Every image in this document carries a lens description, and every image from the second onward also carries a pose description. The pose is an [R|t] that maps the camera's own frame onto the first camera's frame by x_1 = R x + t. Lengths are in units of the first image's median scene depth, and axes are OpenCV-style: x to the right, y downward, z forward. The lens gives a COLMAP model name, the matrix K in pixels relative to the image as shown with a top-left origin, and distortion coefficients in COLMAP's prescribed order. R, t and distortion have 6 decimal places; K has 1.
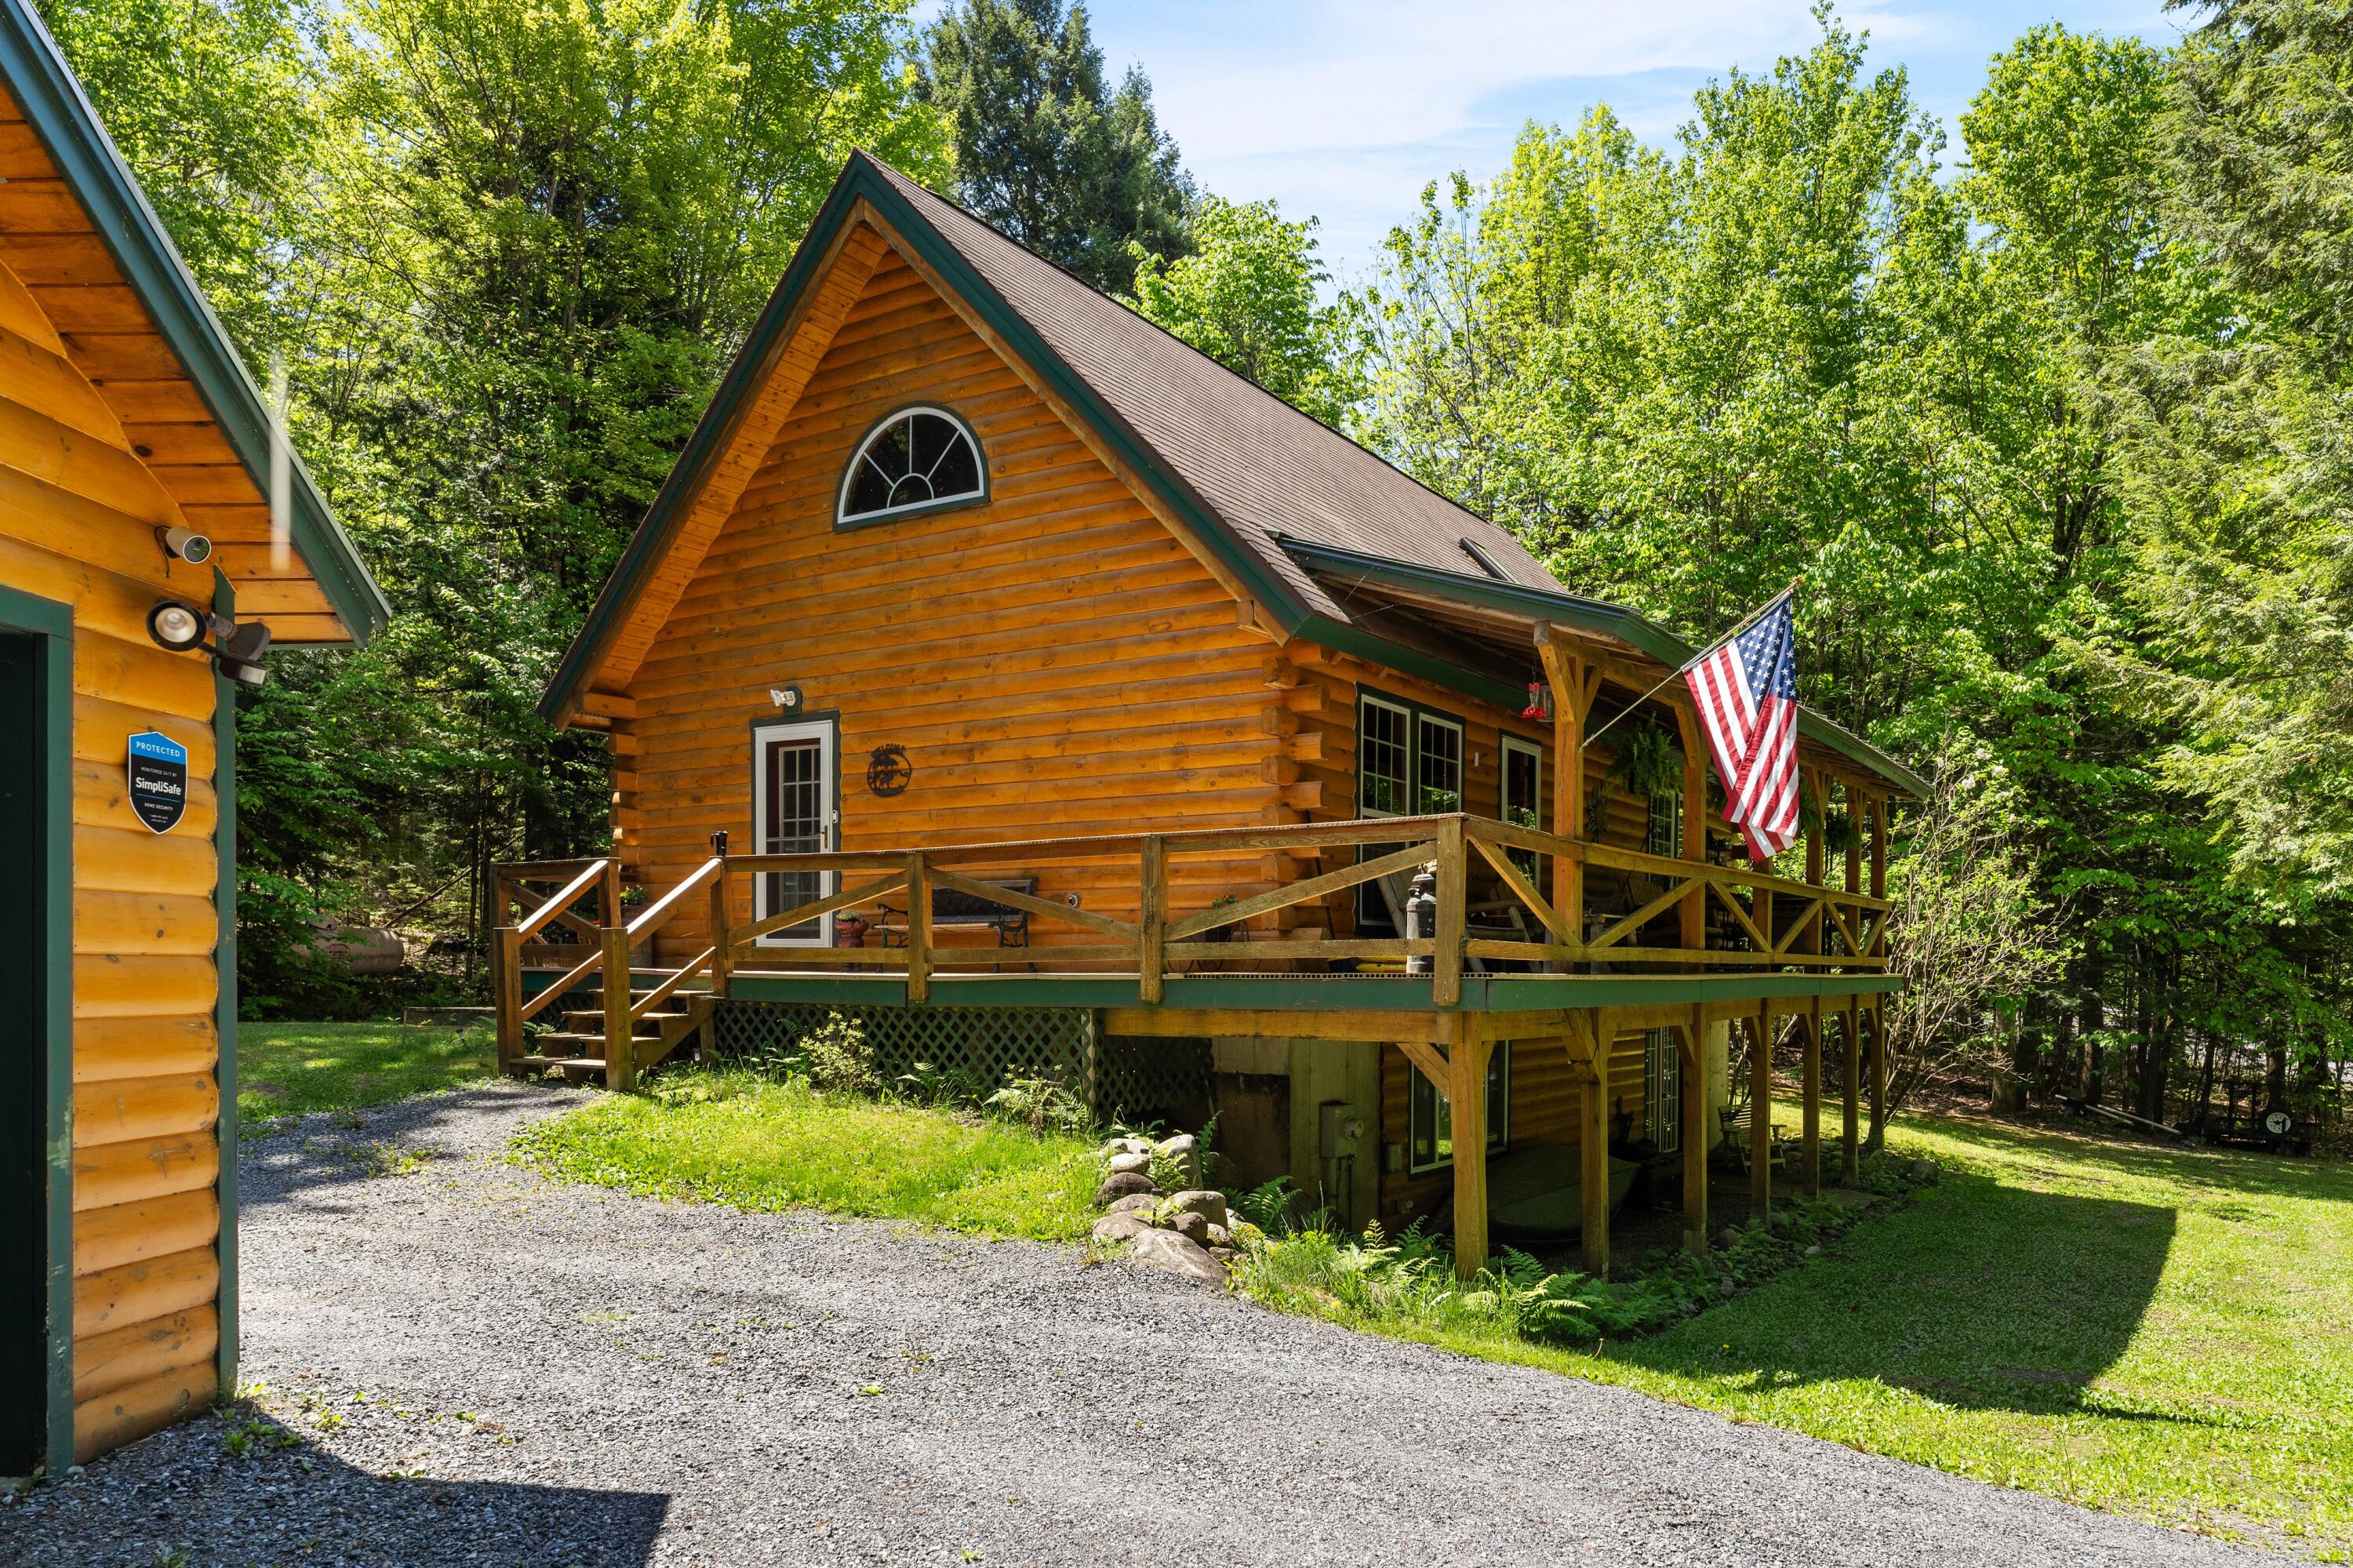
lens RADIAL K [[1628.2, 0, 1183.6], [0, 1628.2, 1037.1], [0, 0, 1]] dist [-0.002524, -0.003210]
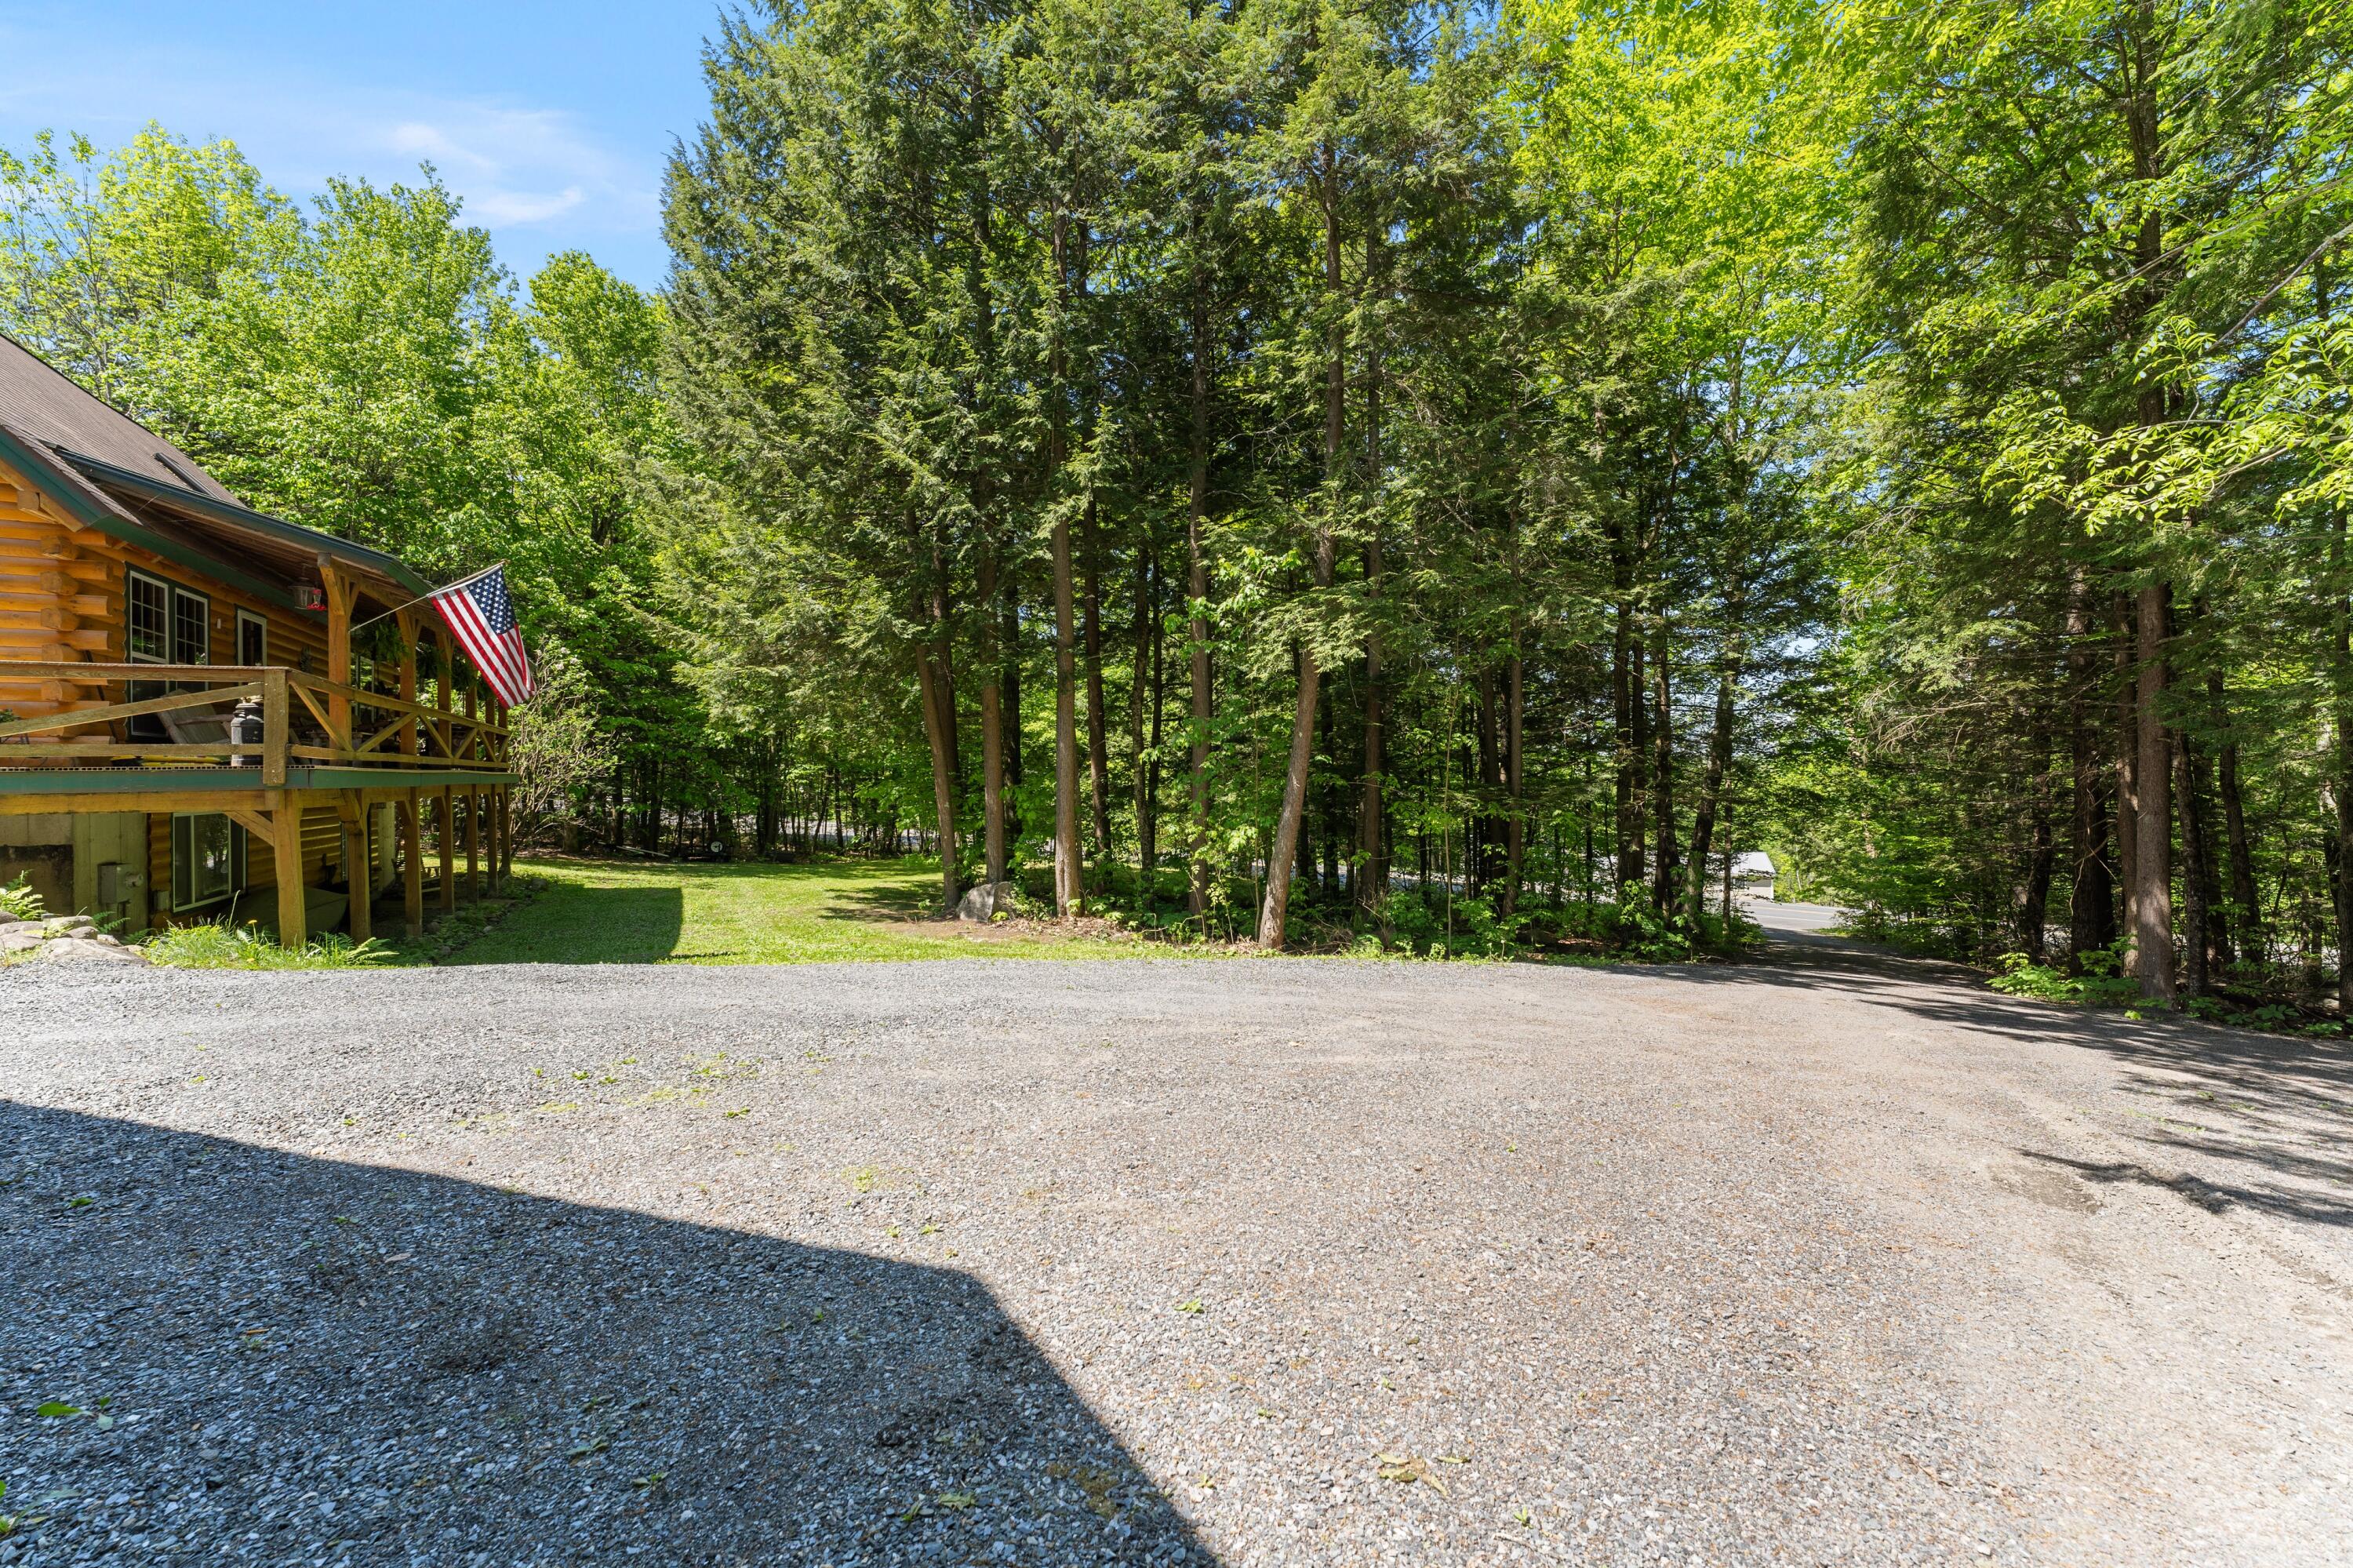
lens RADIAL K [[943.9, 0, 1191.8], [0, 943.9, 757.8], [0, 0, 1]] dist [0.002327, -0.000391]
pose [[0.478570, 0.005607, 0.878031, -0.099014], [0.047274, 0.998365, -0.032141, 0.011466], [-0.876776, 0.056890, 0.477523, -0.106505]]
